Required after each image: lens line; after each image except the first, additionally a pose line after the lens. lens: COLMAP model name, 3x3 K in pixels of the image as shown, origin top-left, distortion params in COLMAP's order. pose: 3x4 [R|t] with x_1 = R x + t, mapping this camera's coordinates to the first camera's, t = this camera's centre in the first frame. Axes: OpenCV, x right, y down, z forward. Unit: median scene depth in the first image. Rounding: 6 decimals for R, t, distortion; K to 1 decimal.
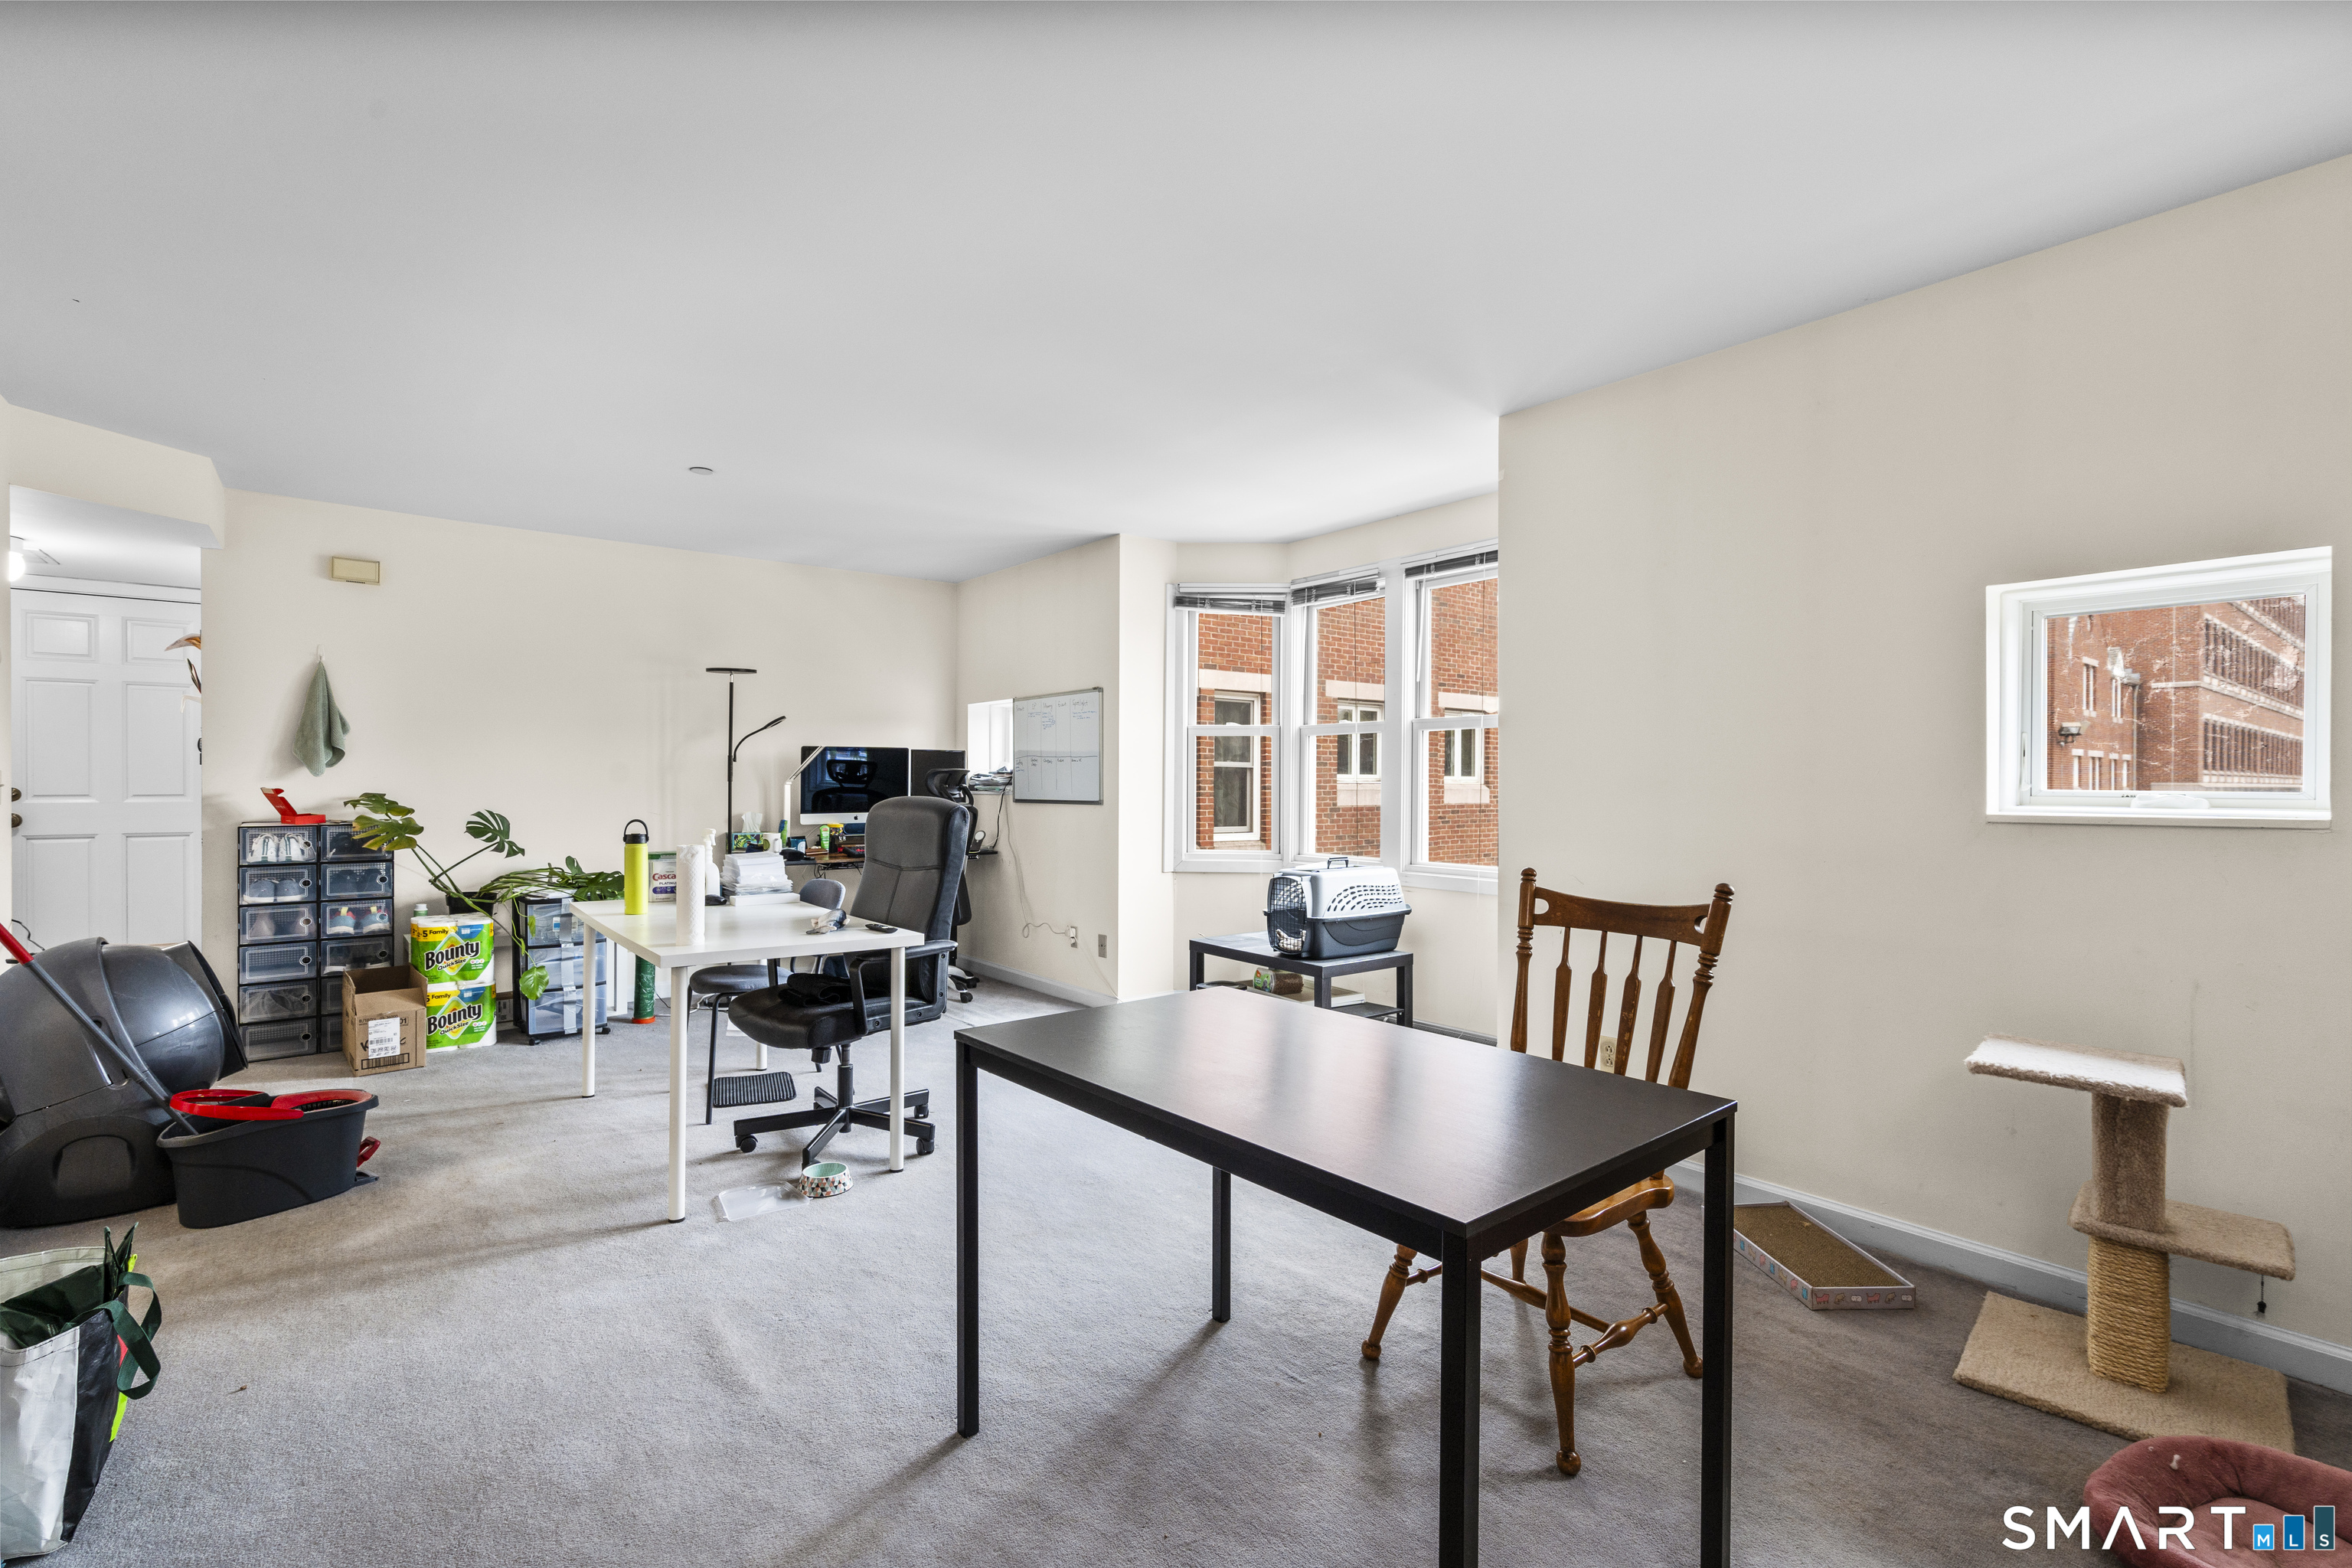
lens RADIAL K [[1058.1, 0, 1168.8], [0, 1058.1, 784.6], [0, 0, 1]] dist [-0.001170, 0.000921]
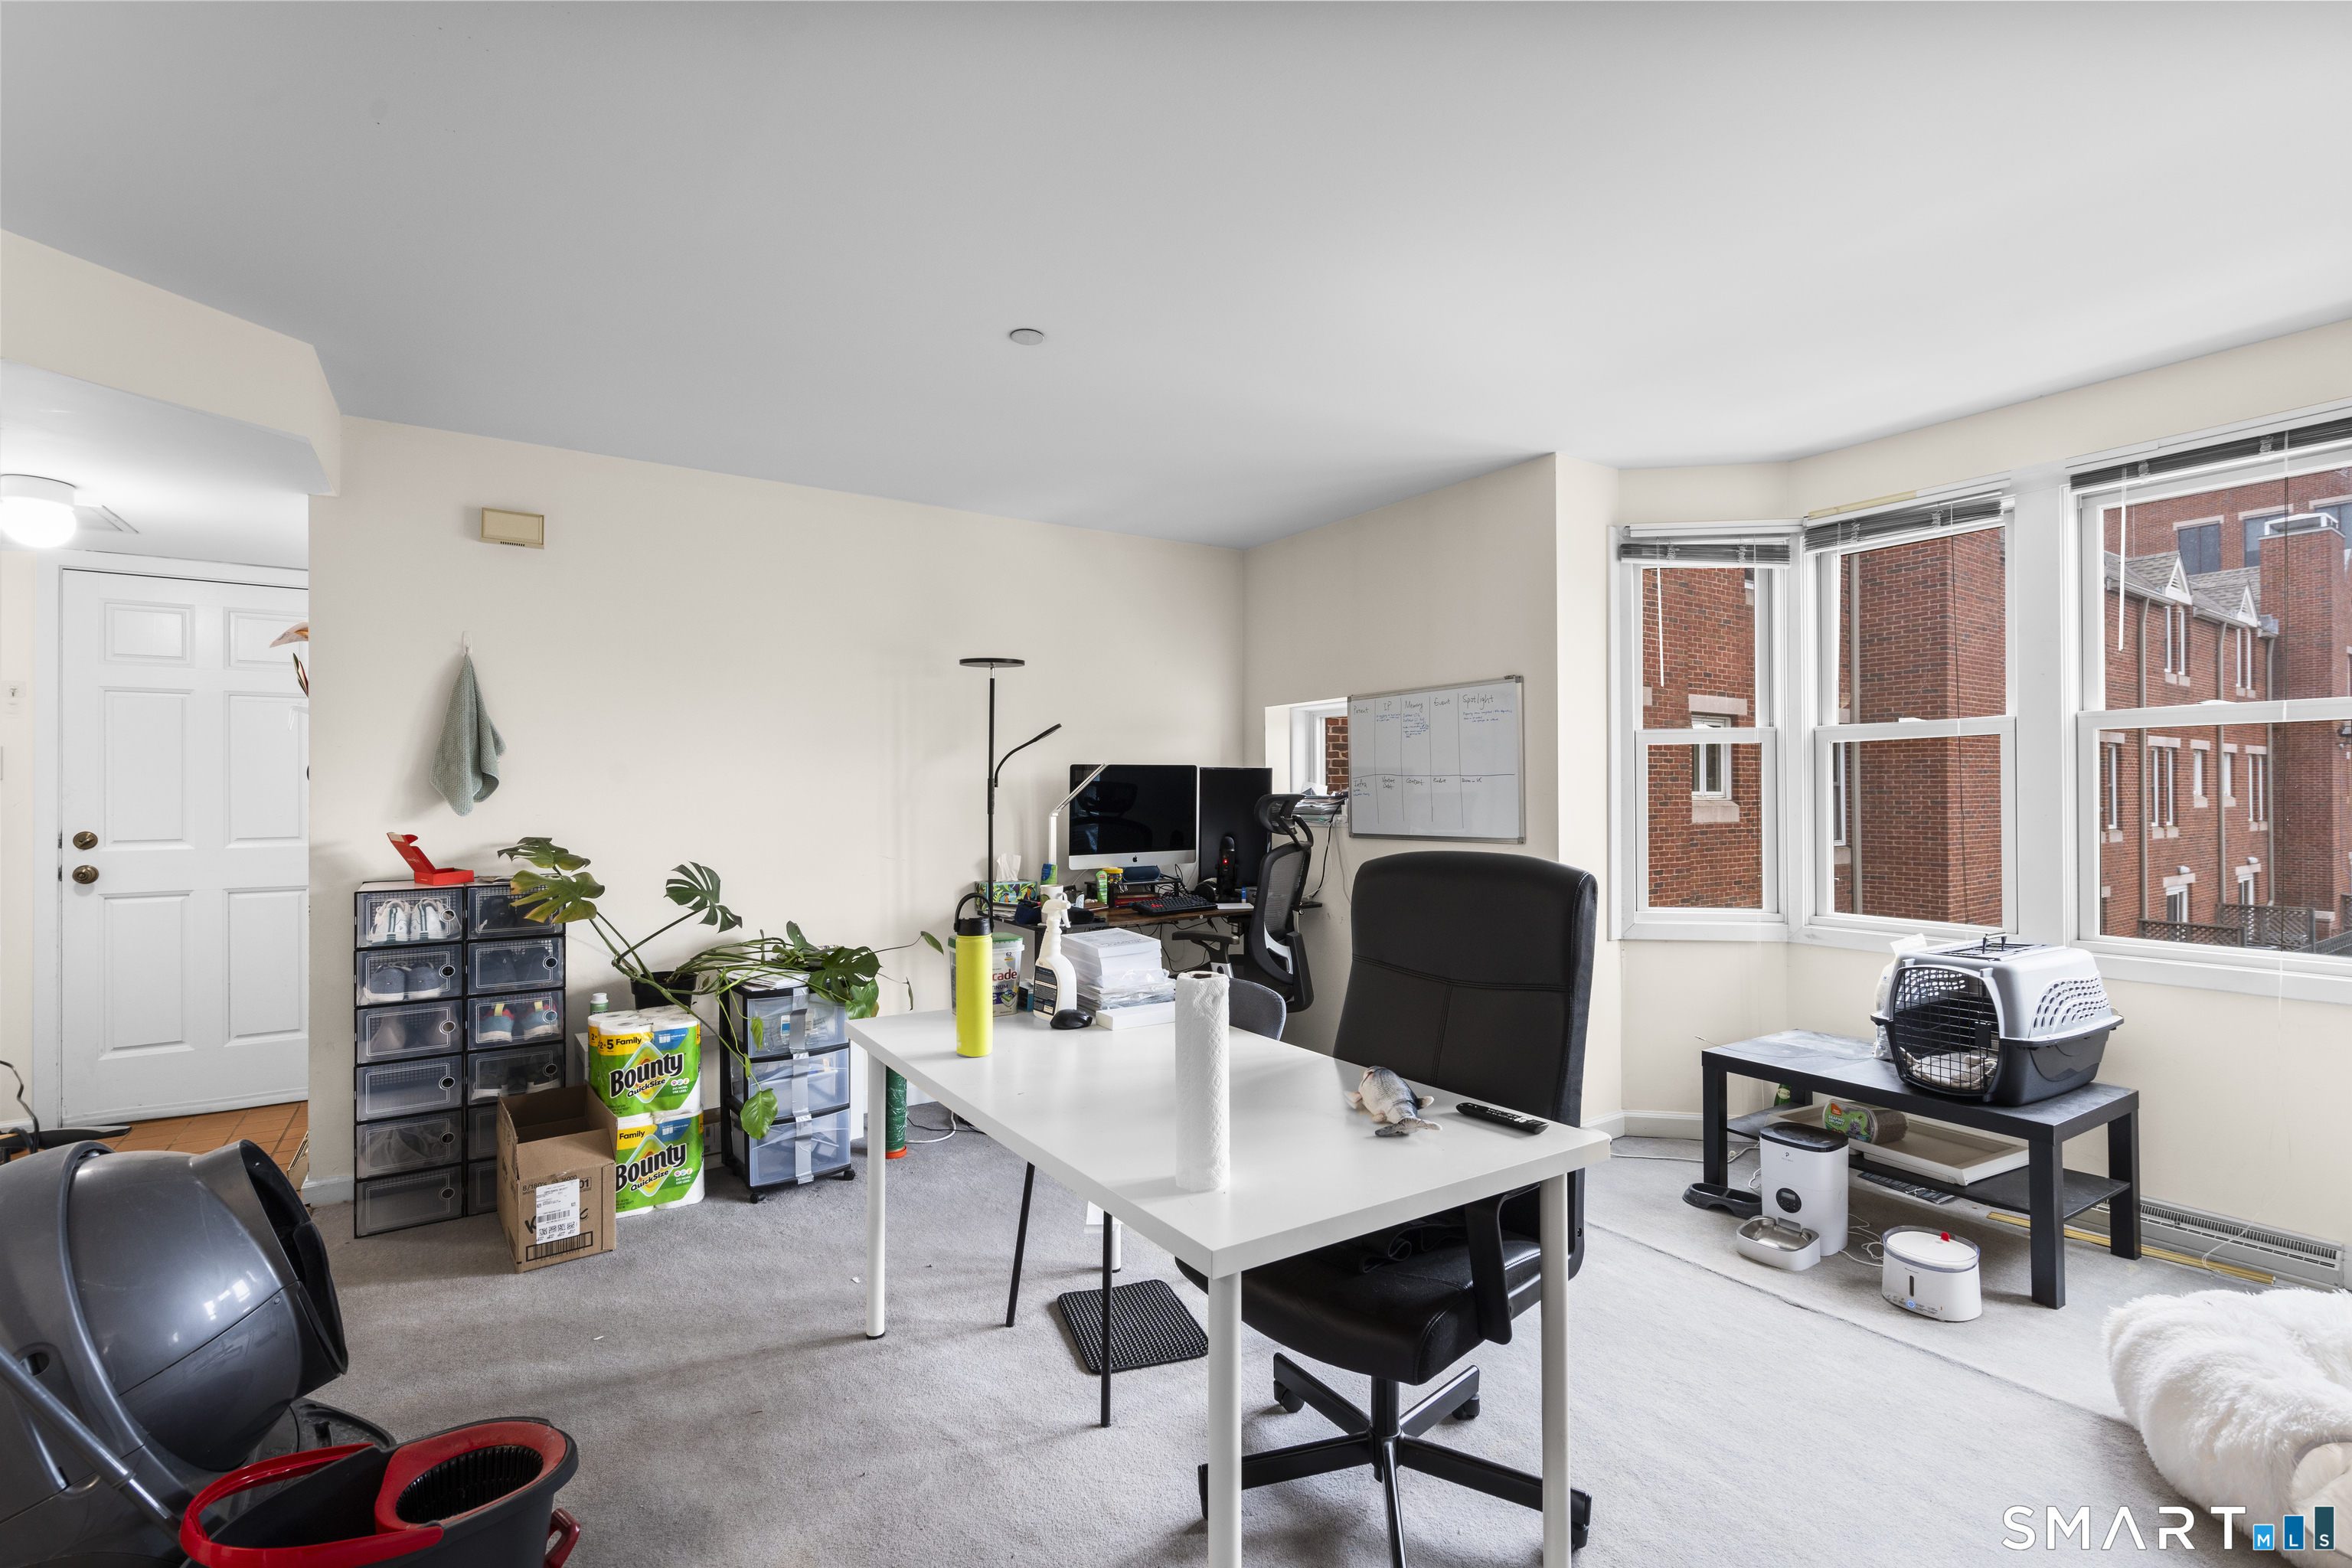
lens RADIAL K [[1058.1, 0, 1171.7], [0, 1058.1, 785.3], [0, 0, 1]] dist [-0.001170, 0.000921]
pose [[0.996443, -0.009970, -0.083676, -0.266471], [0.008847, 0.999866, -0.013777, -0.013721], [0.083802, 0.012988, 0.996398, 0.326664]]
